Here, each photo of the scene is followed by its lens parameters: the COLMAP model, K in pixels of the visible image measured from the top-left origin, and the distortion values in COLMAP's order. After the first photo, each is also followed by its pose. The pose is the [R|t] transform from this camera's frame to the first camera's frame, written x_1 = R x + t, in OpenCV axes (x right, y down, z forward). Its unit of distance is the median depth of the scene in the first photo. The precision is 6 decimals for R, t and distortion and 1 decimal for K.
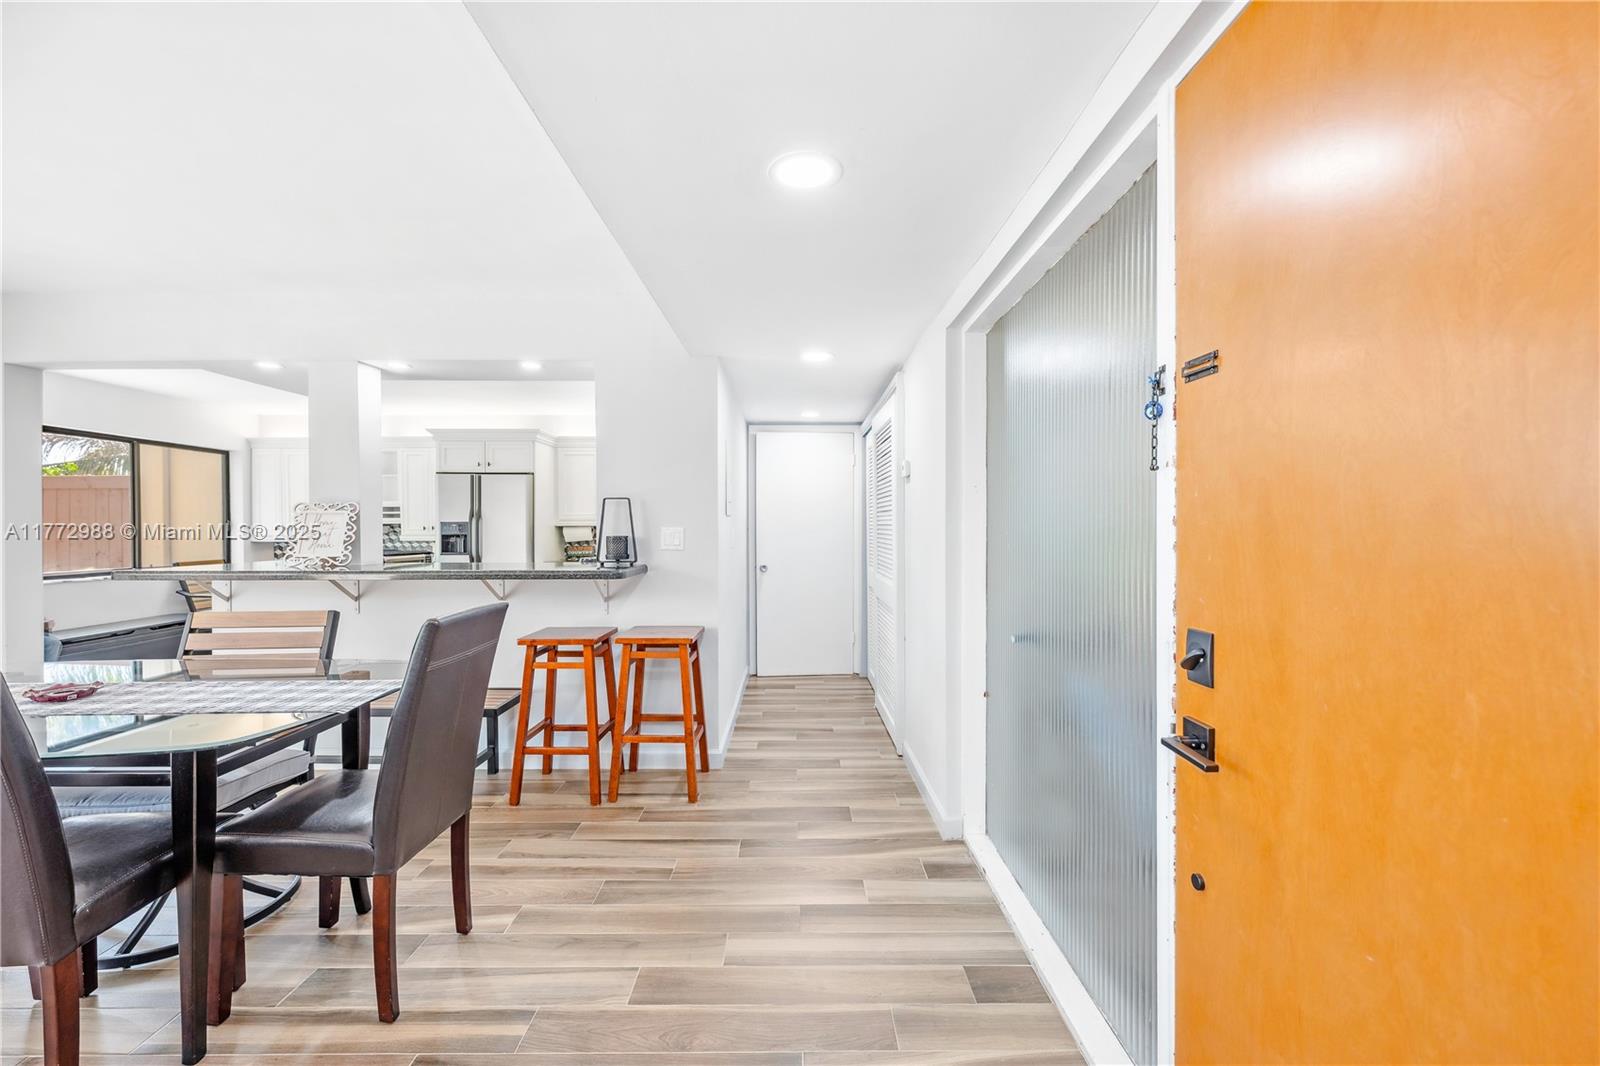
lens RADIAL K [[647.6, 0, 794.8], [0, 647.6, 531.1], [0, 0, 1]] dist [0.001134, 0.000544]
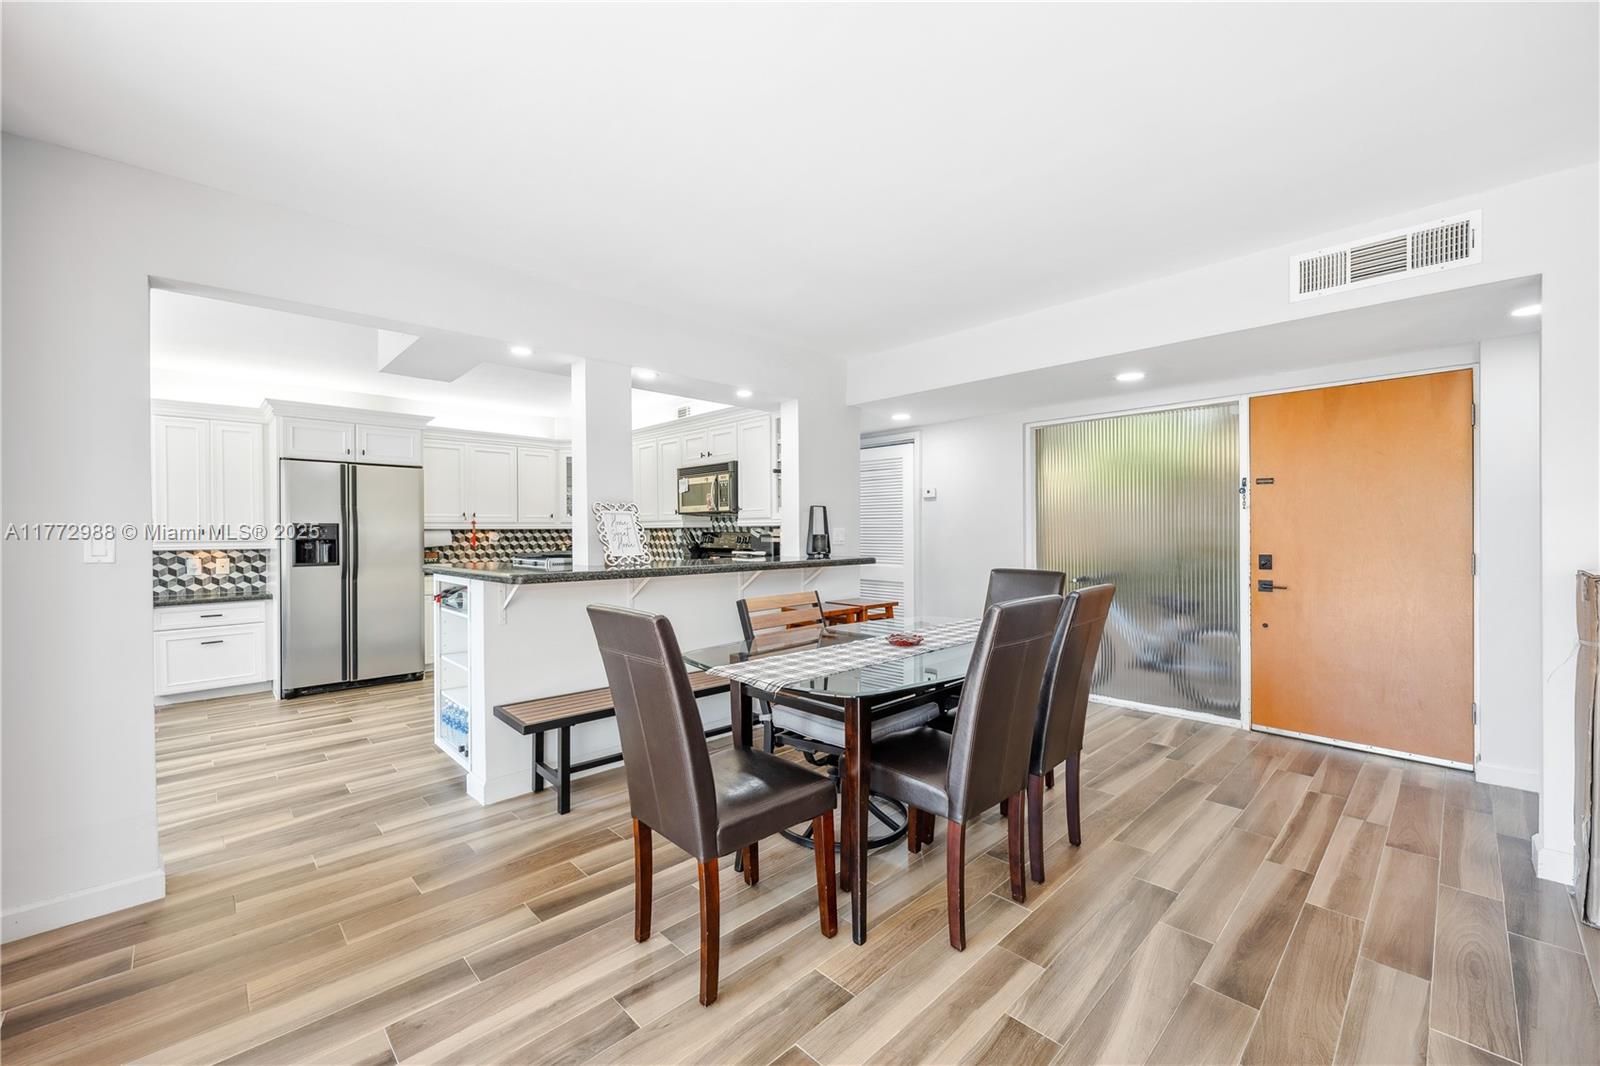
lens RADIAL K [[647.6, 0, 800.0], [0, 647.6, 531.9], [0, 0, 1]] dist [0.001134, 0.000544]
pose [[0.719354, -0.001195, 0.694642, -1.236618], [0.007356, 0.999956, -0.005898, 0.009807], [-0.694604, 0.009353, 0.719331, 0.070462]]
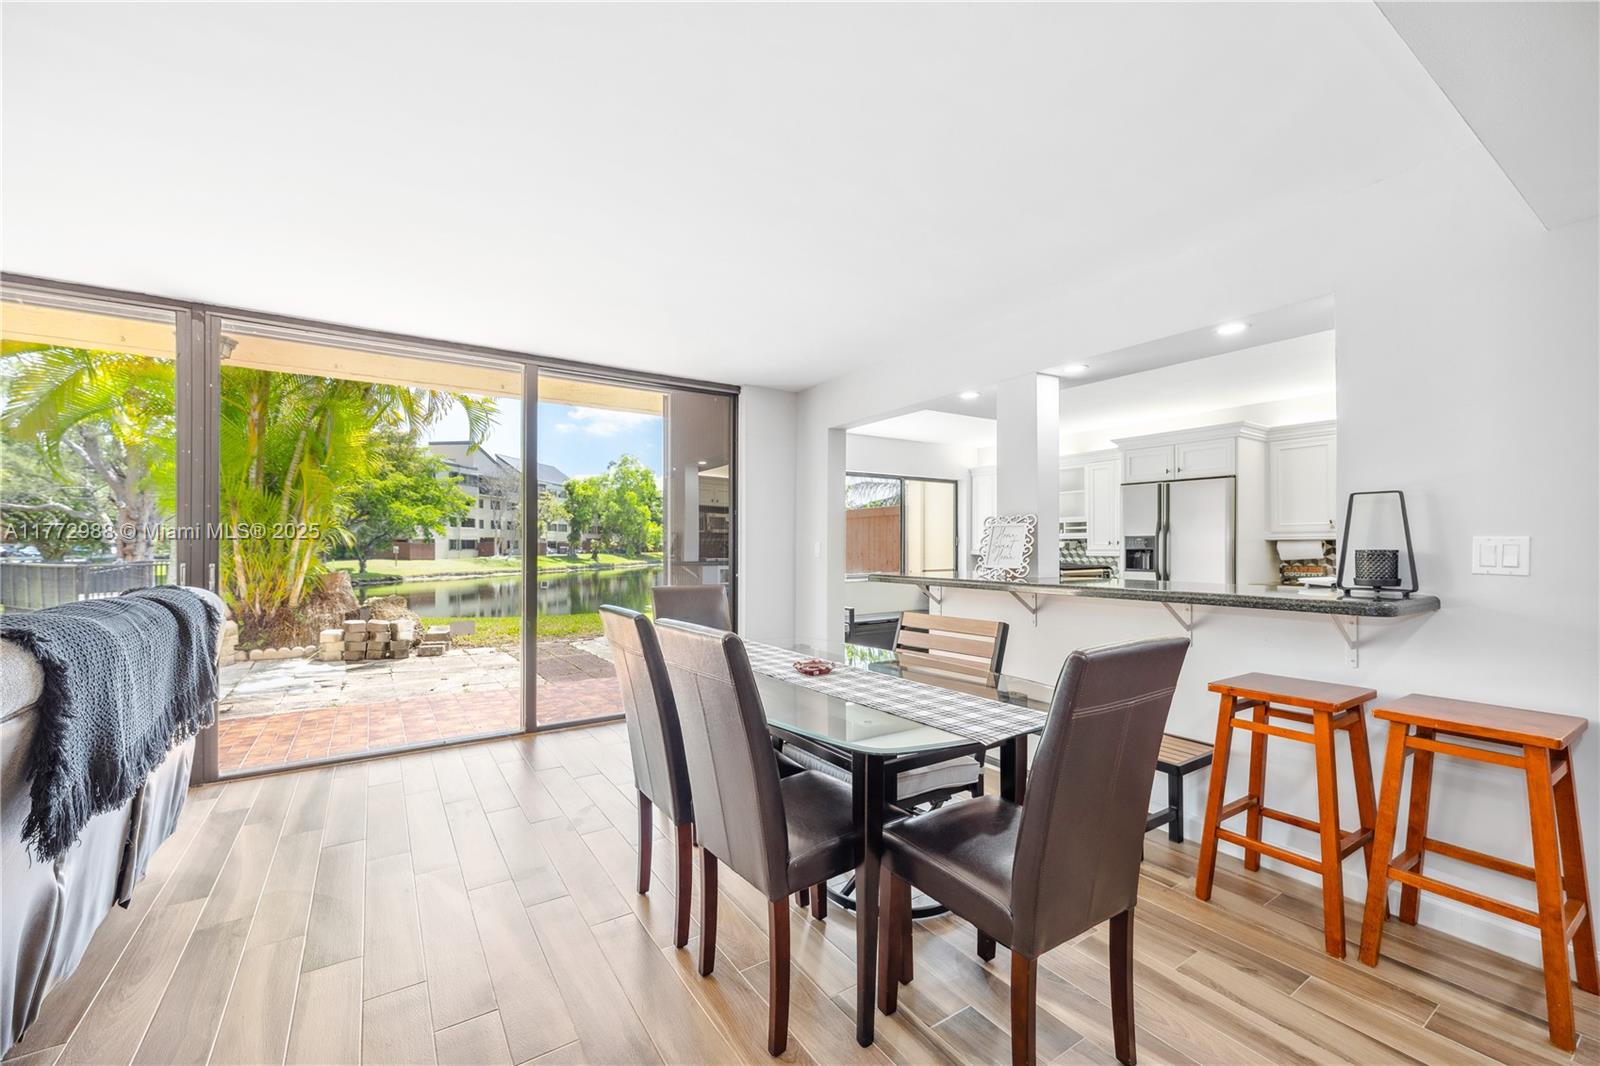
lens RADIAL K [[647.6, 0, 797.1], [0, 647.6, 547.3], [0, 0, 1]] dist [0.001134, 0.000544]
pose [[0.556303, 0.003719, -0.830971, -0.056921], [-0.005527, 0.999984, 0.000775, 0.007531], [0.830961, 0.004162, 0.556315, 0.153188]]
